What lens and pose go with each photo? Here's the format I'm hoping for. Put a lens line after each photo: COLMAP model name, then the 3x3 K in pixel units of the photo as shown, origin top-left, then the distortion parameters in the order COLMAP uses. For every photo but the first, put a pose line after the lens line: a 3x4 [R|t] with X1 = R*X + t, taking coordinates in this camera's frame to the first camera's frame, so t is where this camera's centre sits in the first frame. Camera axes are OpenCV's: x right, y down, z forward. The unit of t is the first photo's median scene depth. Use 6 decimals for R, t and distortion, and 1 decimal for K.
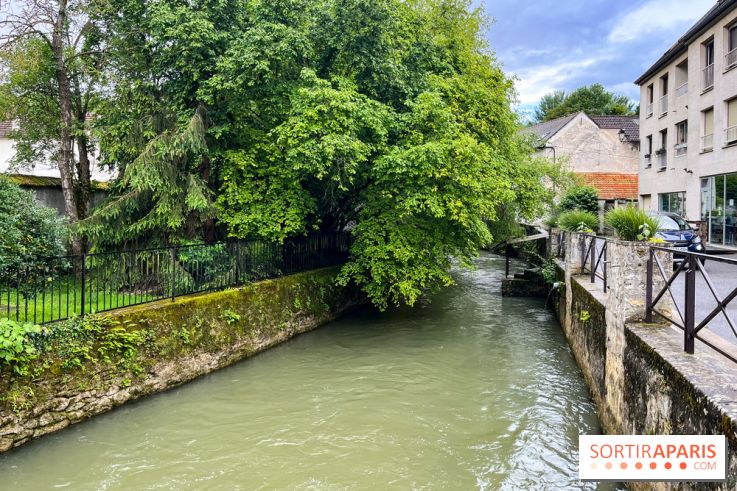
lens RADIAL K [[595.7, 0, 368.5], [0, 595.7, 245.5], [0, 0, 1]] dist [0.059195, -0.081553]
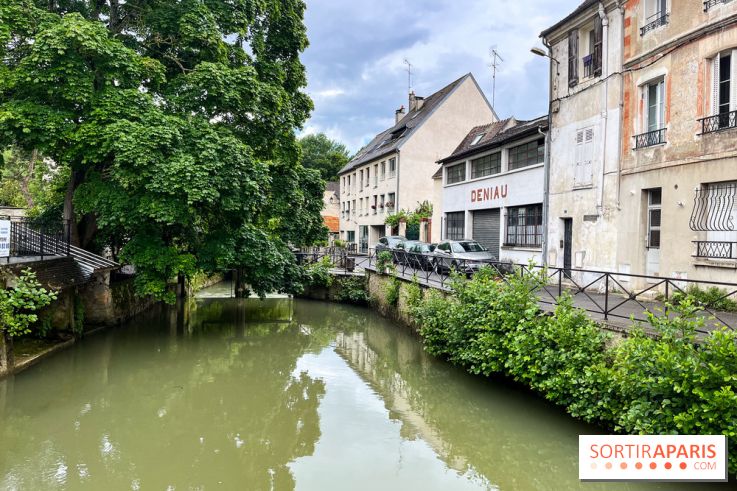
lens RADIAL K [[595.7, 0, 368.5], [0, 595.7, 245.5], [0, 0, 1]] dist [0.059195, -0.081553]
pose [[0.905107, 0.004185, 0.425163, -0.344675], [0.013829, 0.999133, -0.039274, 0.049471], [-0.424959, 0.041427, 0.904264, -0.937098]]
